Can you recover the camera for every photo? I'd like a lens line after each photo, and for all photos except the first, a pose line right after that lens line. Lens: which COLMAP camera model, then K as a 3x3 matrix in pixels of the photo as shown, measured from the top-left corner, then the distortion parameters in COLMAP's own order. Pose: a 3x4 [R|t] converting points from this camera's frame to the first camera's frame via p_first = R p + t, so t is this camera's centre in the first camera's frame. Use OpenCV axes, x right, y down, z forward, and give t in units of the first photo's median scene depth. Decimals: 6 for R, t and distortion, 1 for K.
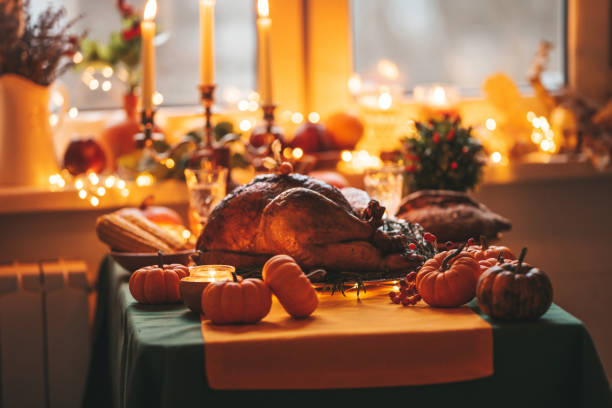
lens RADIAL K [[2799.8, 0, 306.0], [0, 2799.8, 204.0], [0, 0, 1]] dist [0.915613, -6.204032]
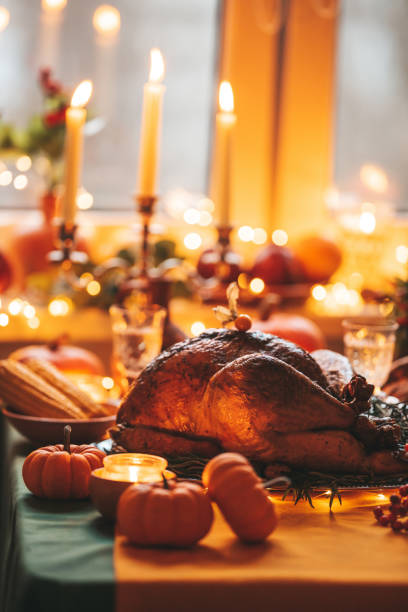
lens RADIAL K [[2799.8, 0, 204.0], [0, 2799.8, 306.0], [0, 0, 1]] dist [0.915613, -6.204032]
pose [[0.997595, 0.068077, -0.013055, -0.008099], [-0.067810, 0.997499, 0.019936, -0.030921], [0.014379, -0.019003, 0.999716, 0.248014]]
